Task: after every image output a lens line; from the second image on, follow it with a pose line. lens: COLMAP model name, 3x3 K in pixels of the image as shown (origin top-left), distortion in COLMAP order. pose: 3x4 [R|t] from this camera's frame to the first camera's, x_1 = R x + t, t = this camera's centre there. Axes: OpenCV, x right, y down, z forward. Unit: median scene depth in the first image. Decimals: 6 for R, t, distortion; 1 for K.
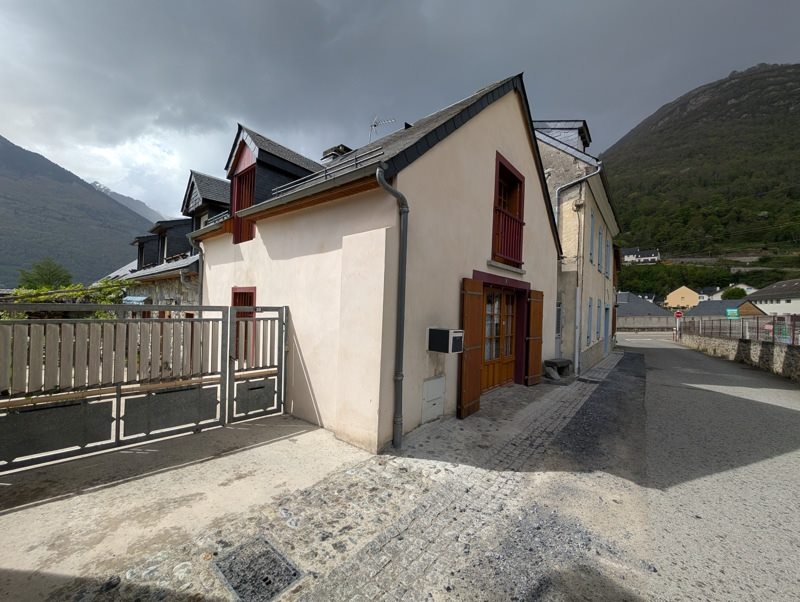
lens RADIAL K [[313.6, 0, 400.0], [0, 313.6, 301.0], [0, 0, 1]] dist [0.000122, 0.000091]
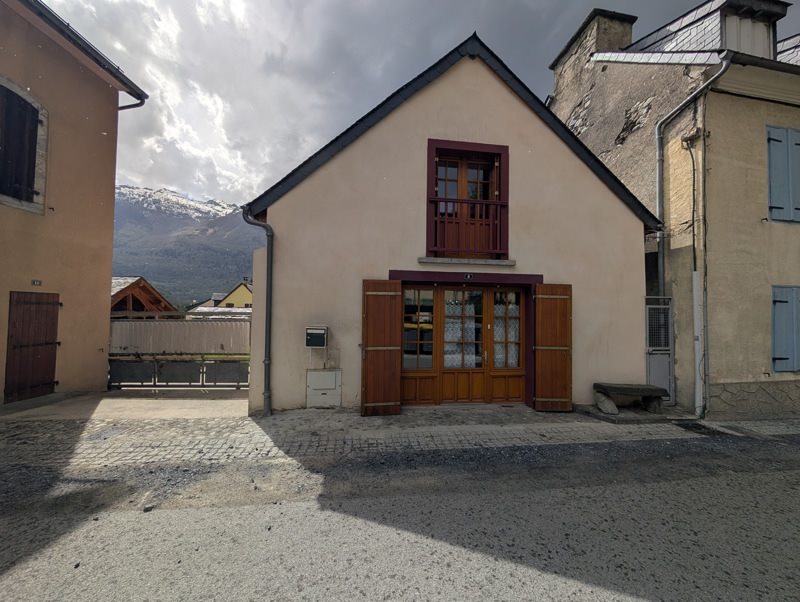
lens RADIAL K [[312.7, 0, 398.5], [0, 312.7, 302.6], [0, 0, 1]] dist [0.000664, 0.000448]
pose [[0.740708, -0.046477, -0.670218, 0.842241], [0.023429, 0.998784, -0.043368, 0.043429], [0.671419, 0.016420, 0.740896, 0.263294]]
